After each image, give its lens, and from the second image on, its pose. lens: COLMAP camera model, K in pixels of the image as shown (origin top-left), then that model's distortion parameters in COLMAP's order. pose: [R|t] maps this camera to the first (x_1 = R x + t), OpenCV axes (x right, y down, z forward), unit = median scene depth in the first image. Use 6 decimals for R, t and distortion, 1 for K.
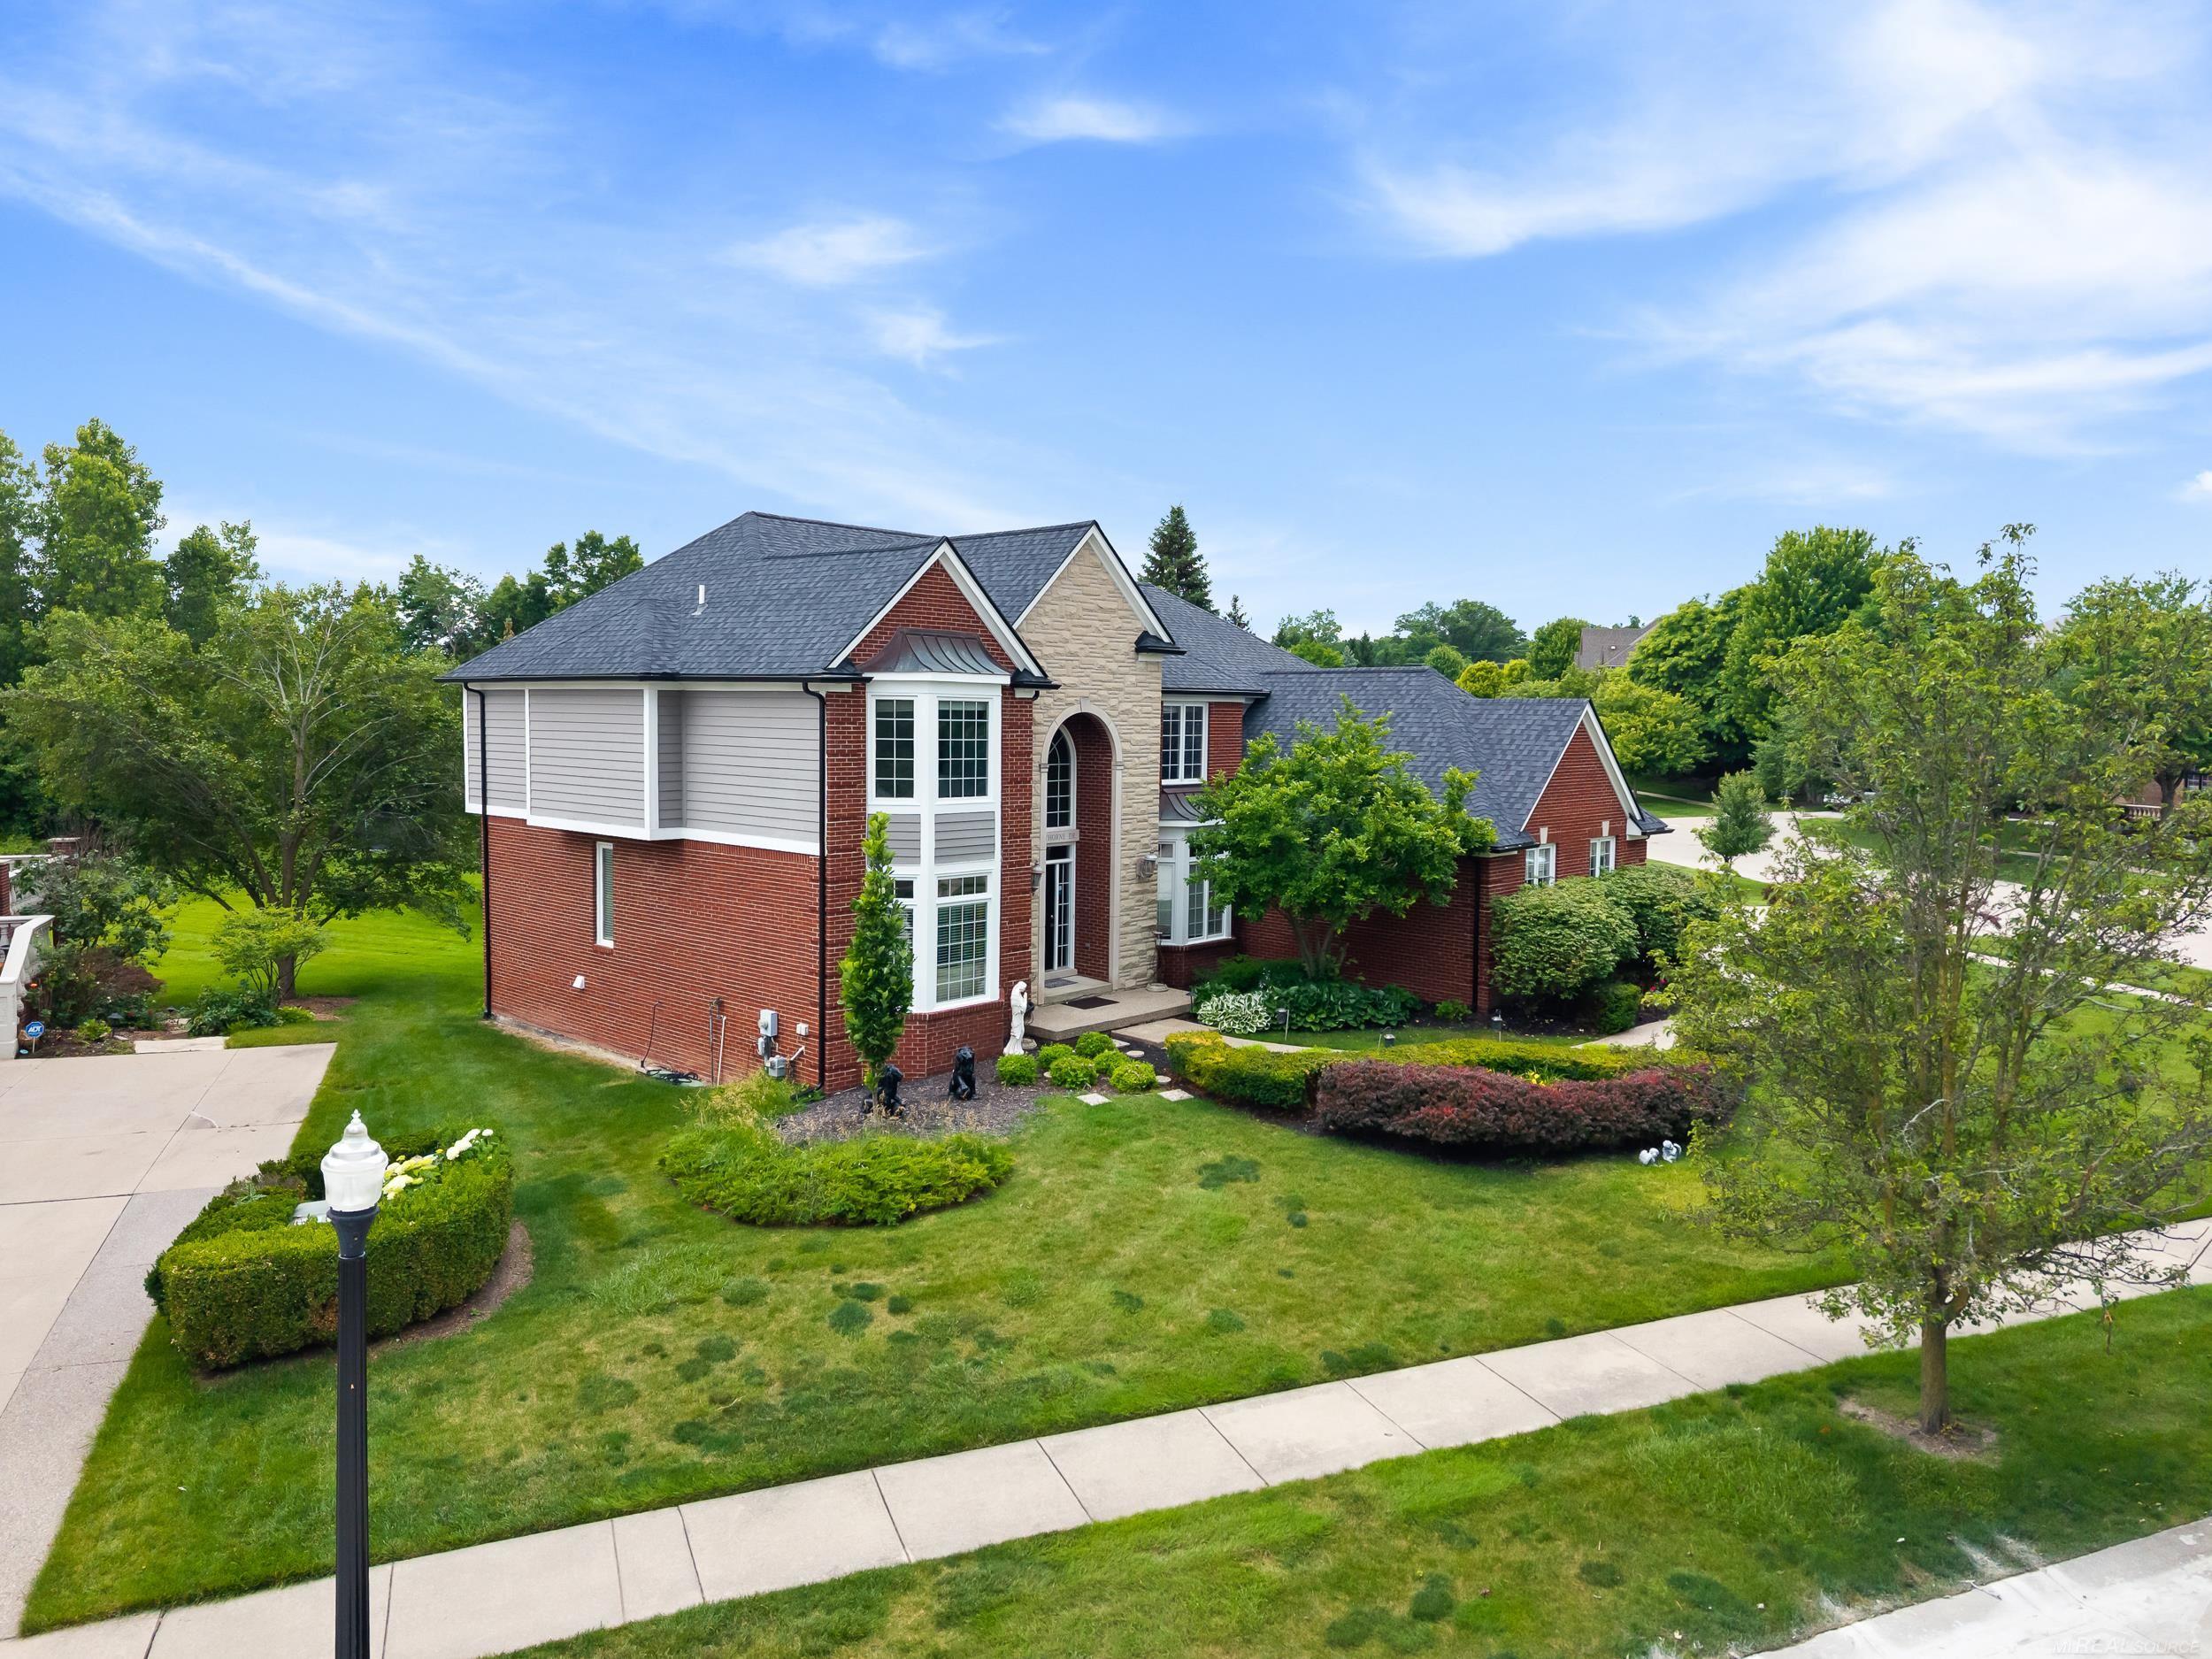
lens RADIAL K [[1480.7, 0, 1106.0], [0, 1480.7, 829.5], [0, 0, 1]] dist [0.019889, -0.000317]
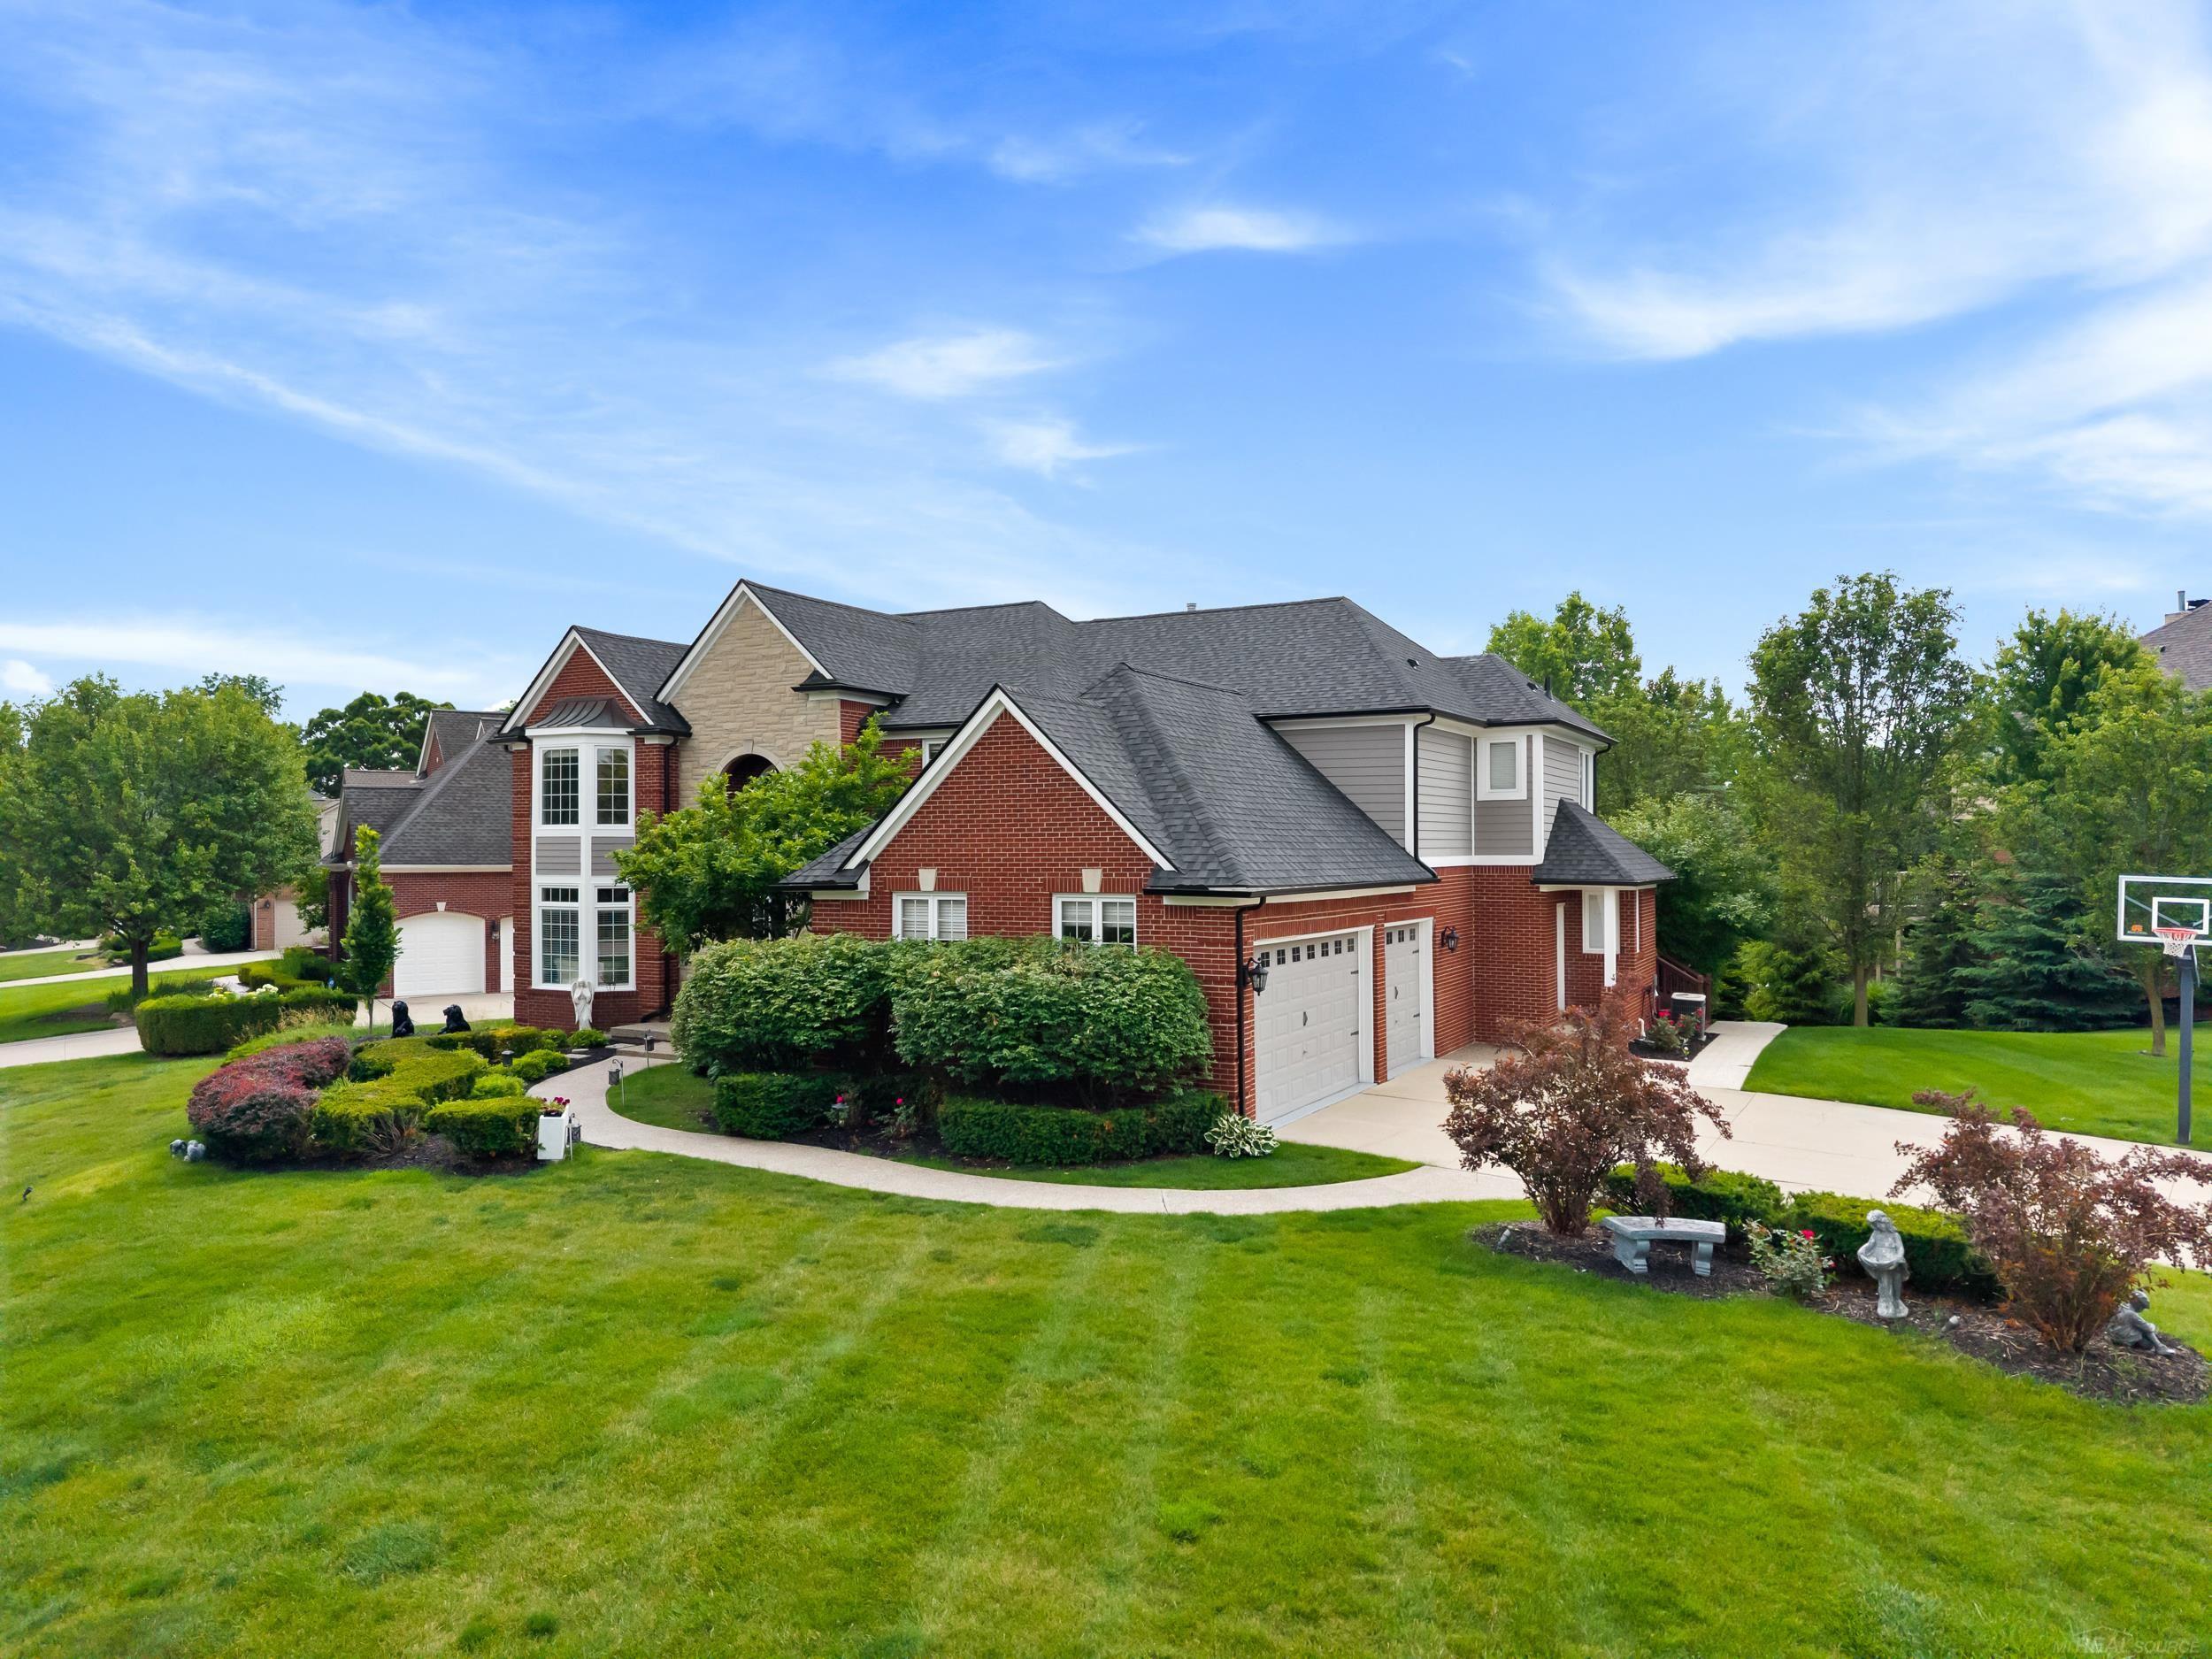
lens RADIAL K [[1488.1, 0, 1106.9], [0, 1488.1, 815.9], [0, 0, 1]] dist [0.005430, 0.004316]
pose [[0.245430, -0.032730, -0.968862, 1.197467], [-0.061941, 0.996858, -0.049367, 0.004661], [0.967433, 0.072128, 0.242632, 1.088282]]
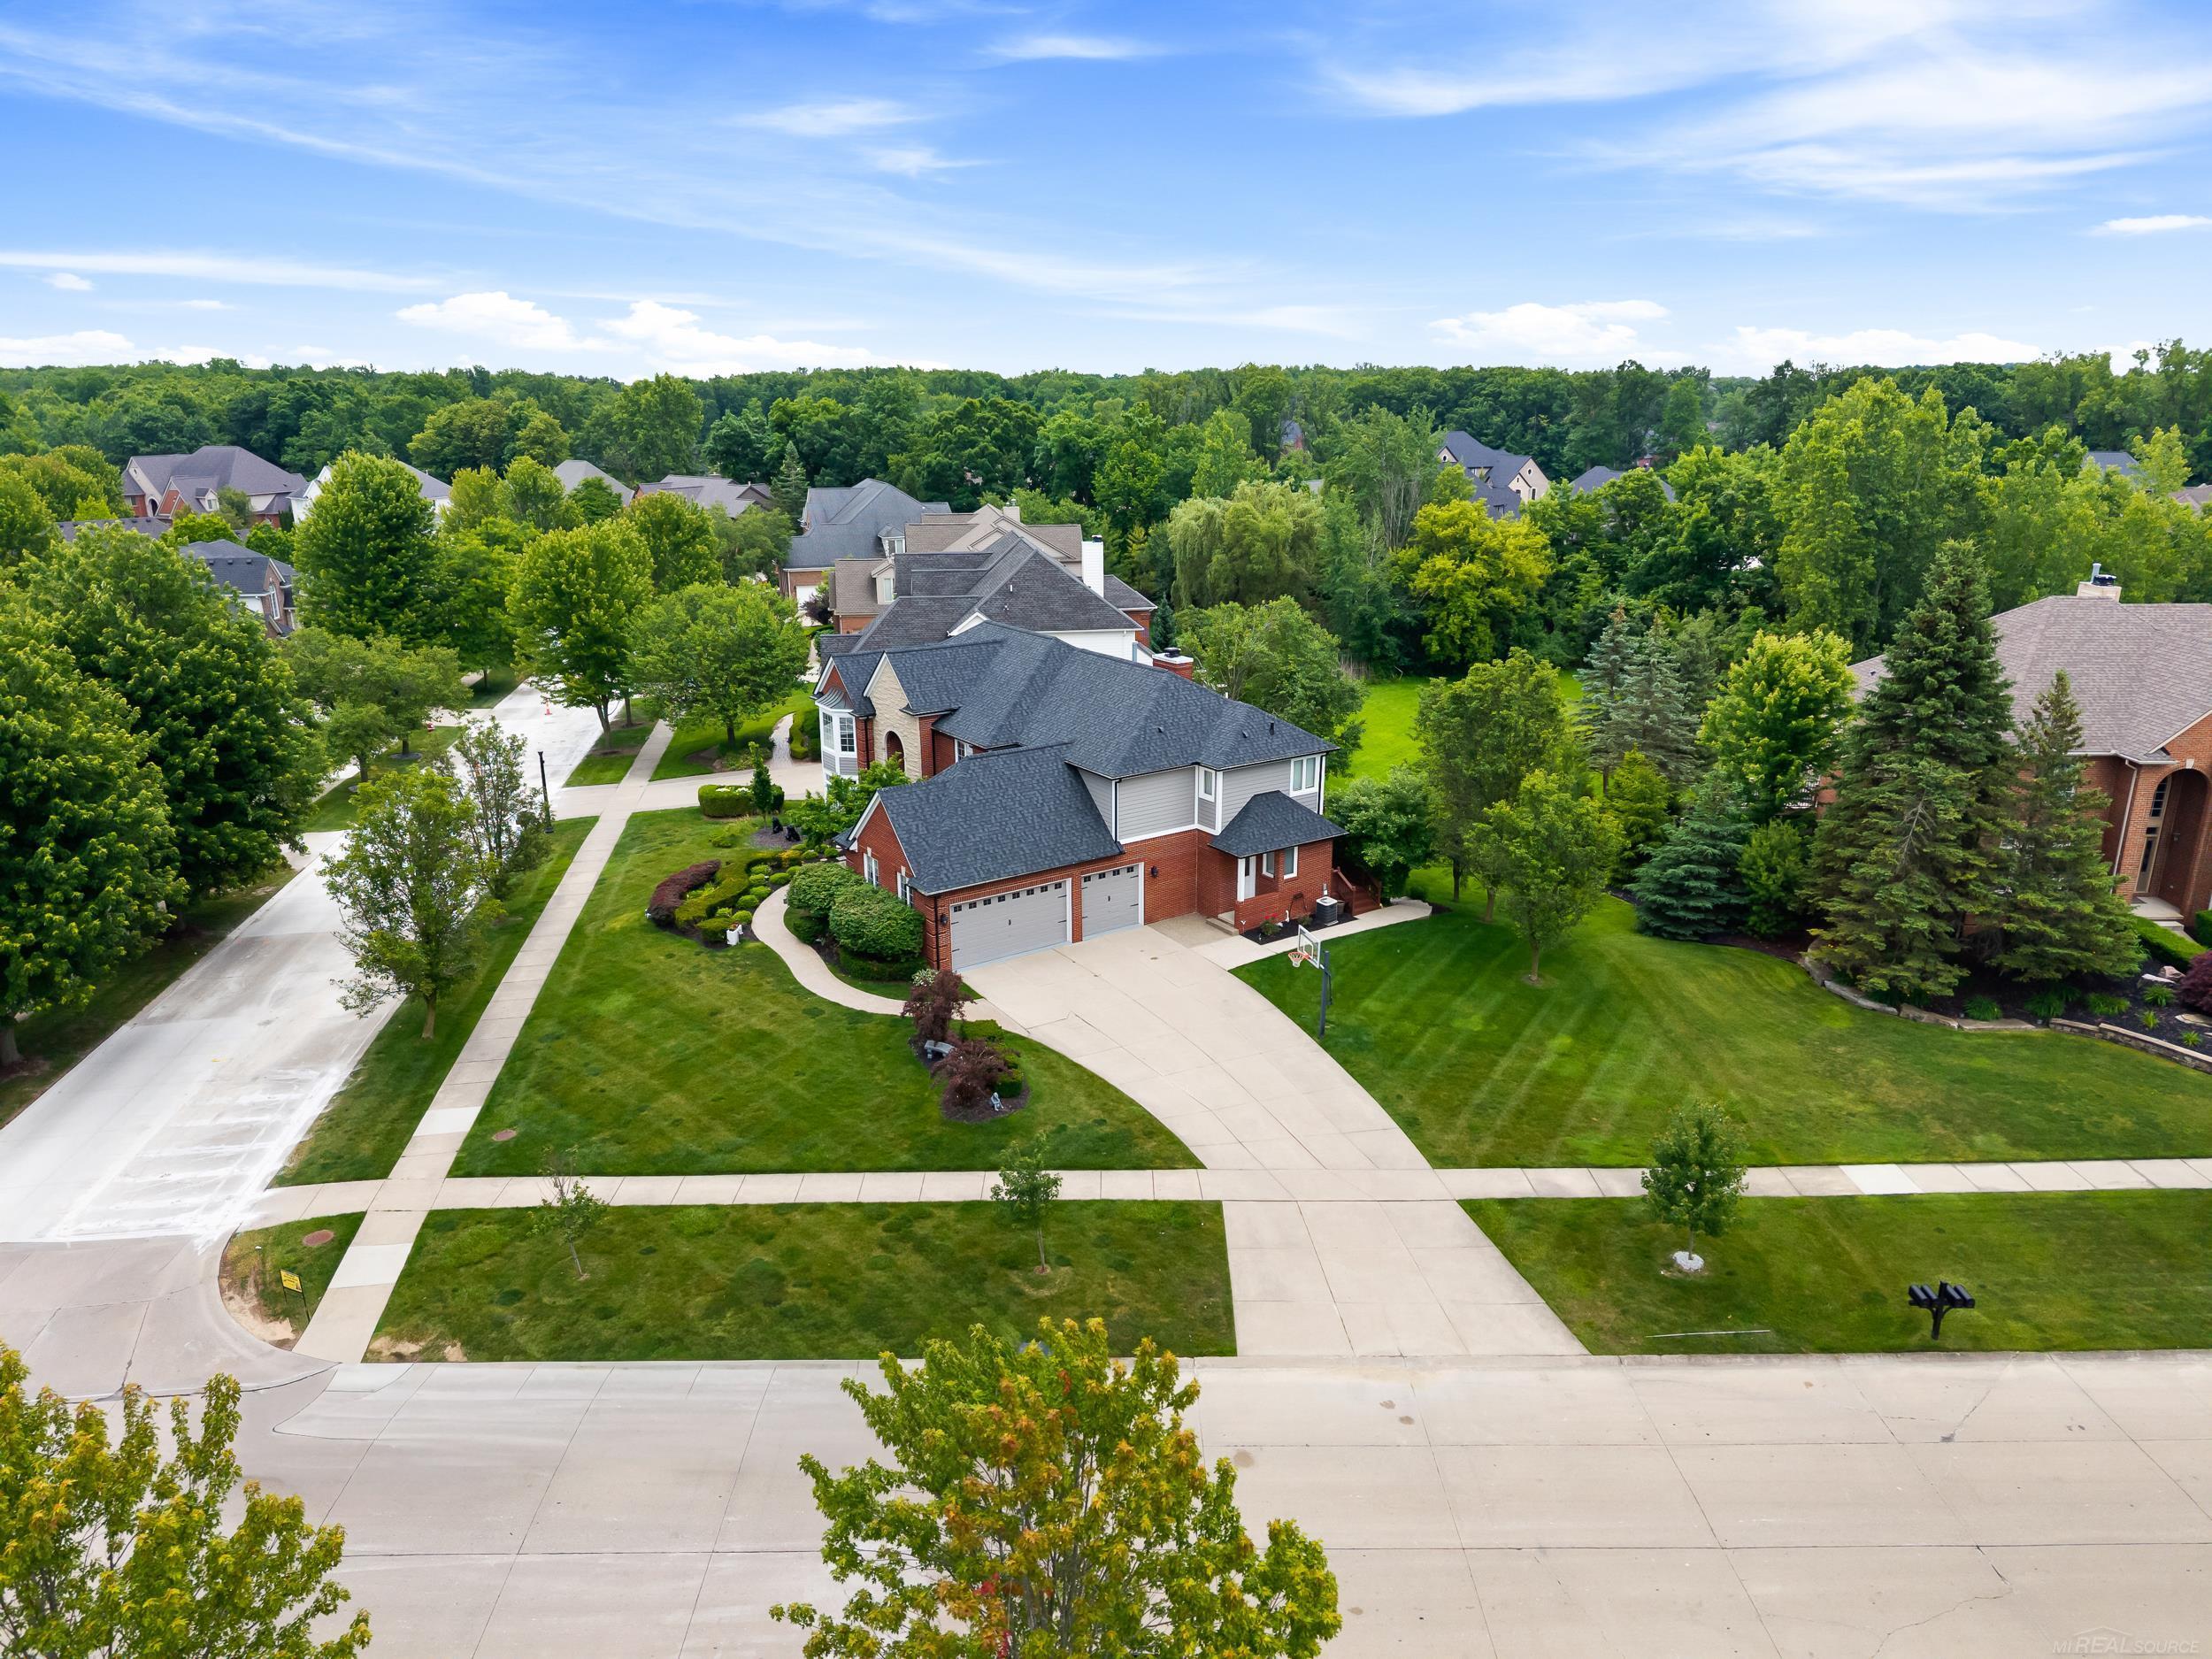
lens RADIAL K [[1476.5, 0, 1106.0], [0, 1476.5, 829.5], [0, 0, 1]] dist [0.005835, 0.000165]
pose [[-0.217769, 0.275265, -0.936379, 2.281840], [-0.066103, 0.953042, 0.295537, -0.685535], [0.973759, 0.126256, -0.189347, 1.937954]]
